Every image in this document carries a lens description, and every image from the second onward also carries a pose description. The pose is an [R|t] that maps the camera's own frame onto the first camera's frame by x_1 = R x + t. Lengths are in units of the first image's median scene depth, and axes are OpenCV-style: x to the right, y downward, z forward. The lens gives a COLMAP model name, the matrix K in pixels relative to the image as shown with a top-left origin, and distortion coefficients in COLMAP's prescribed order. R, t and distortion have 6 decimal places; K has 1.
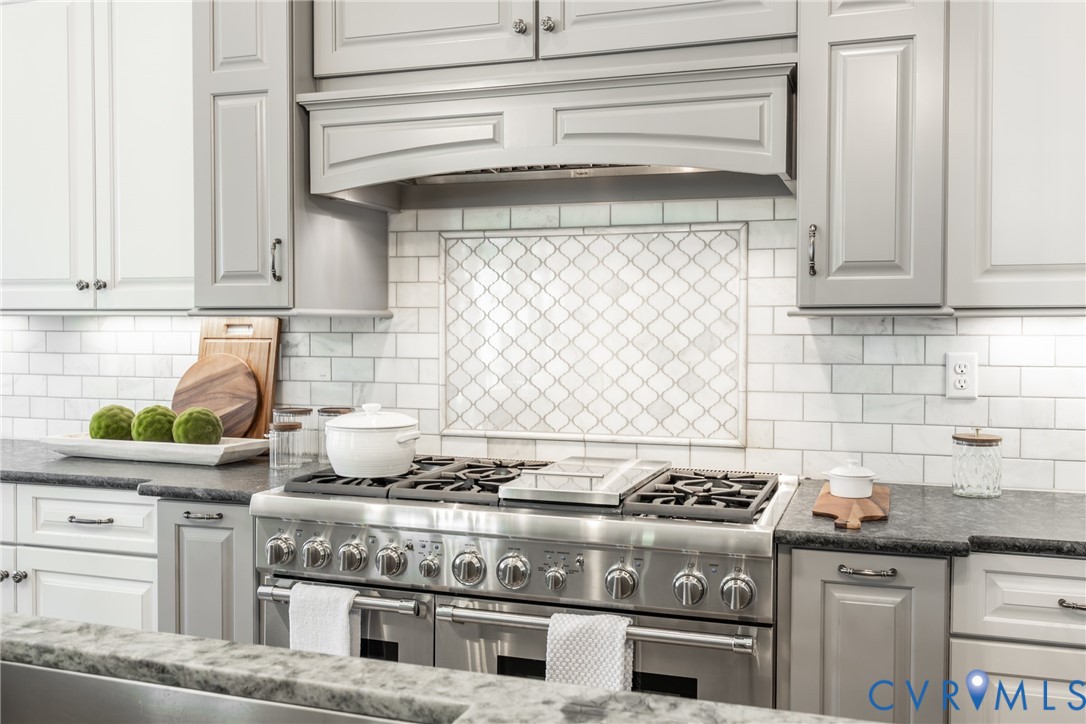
lens RADIAL K [[1022.8, 0, 542.6], [0, 1022.8, 363.9], [0, 0, 1]] dist [-0.000503, 0.000000]
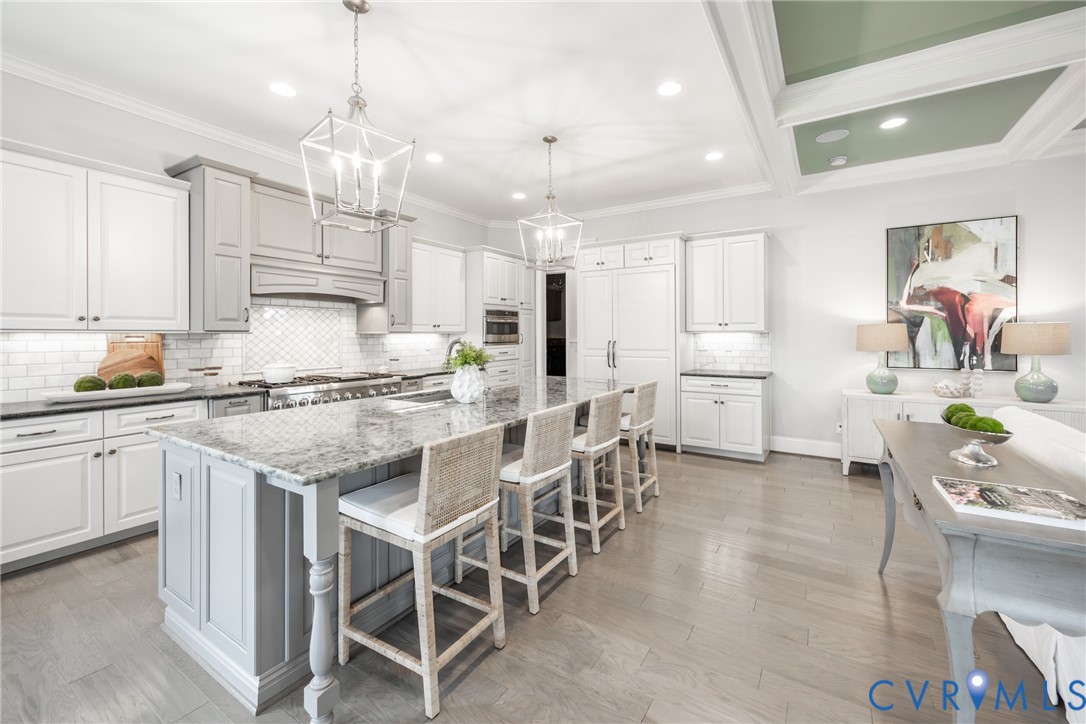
lens RADIAL K [[432.5, 0, 570.8], [0, 432.5, 330.4], [0, 0, 1]] dist [-0.001619, 0.000364]
pose [[0.203012, 0.005568, 0.979160, -1.189055], [0.037167, 0.999219, -0.013387, -0.003462], [-0.978471, 0.039110, 0.202647, -0.169910]]
